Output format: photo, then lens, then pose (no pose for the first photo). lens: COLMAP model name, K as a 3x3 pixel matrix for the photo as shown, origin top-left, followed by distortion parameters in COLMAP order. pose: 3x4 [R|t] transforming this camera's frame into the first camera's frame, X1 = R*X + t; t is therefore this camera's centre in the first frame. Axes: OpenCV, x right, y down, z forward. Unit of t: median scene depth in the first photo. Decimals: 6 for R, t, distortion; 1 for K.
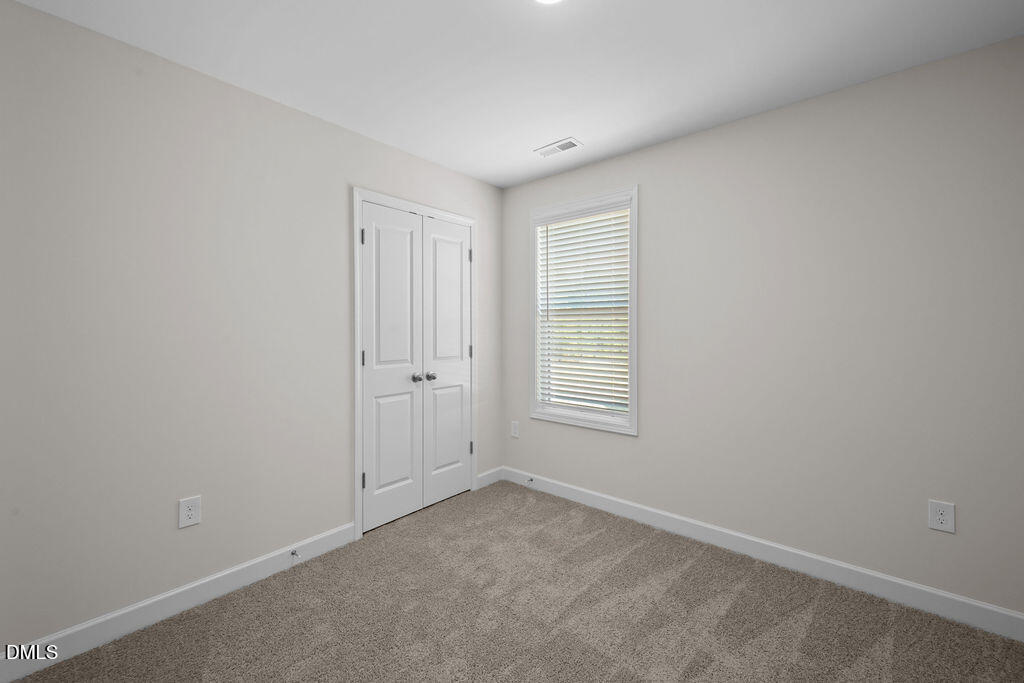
lens RADIAL K [[416.4, 0, 507.9], [0, 416.4, 335.2], [0, 0, 1]] dist [-0.012449, -0.000667]
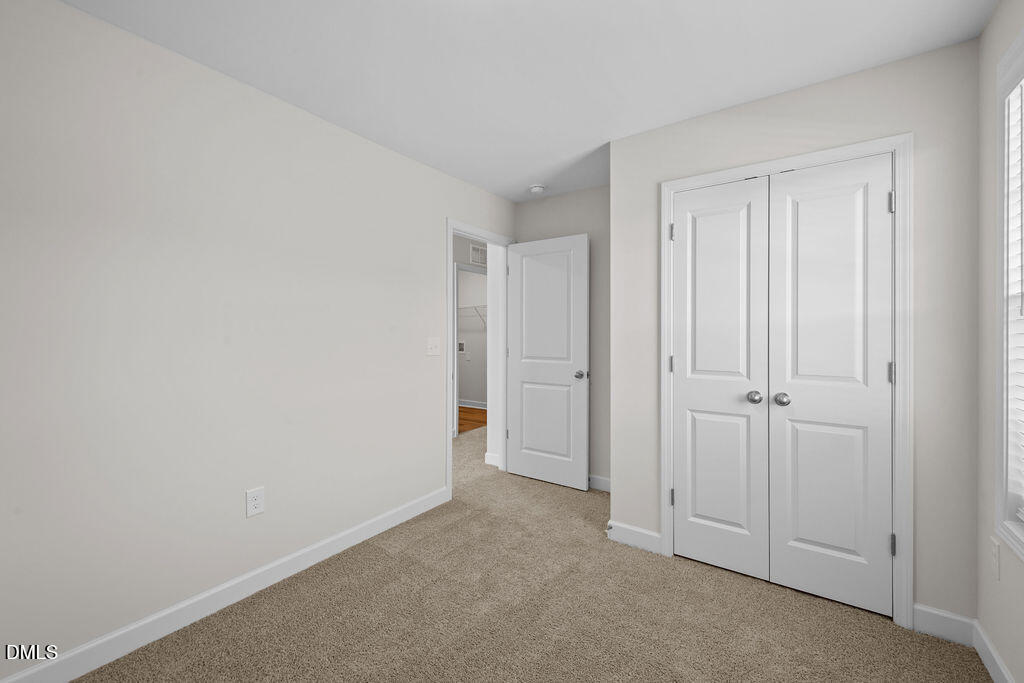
lens RADIAL K [[416.4, 0, 507.9], [0, 416.4, 335.2], [0, 0, 1]] dist [-0.012449, -0.000667]
pose [[0.079589, 0.011979, -0.996756, 0.475563], [-0.013657, 0.999847, 0.010926, -0.012019], [0.996734, 0.012743, 0.079741, 0.495539]]
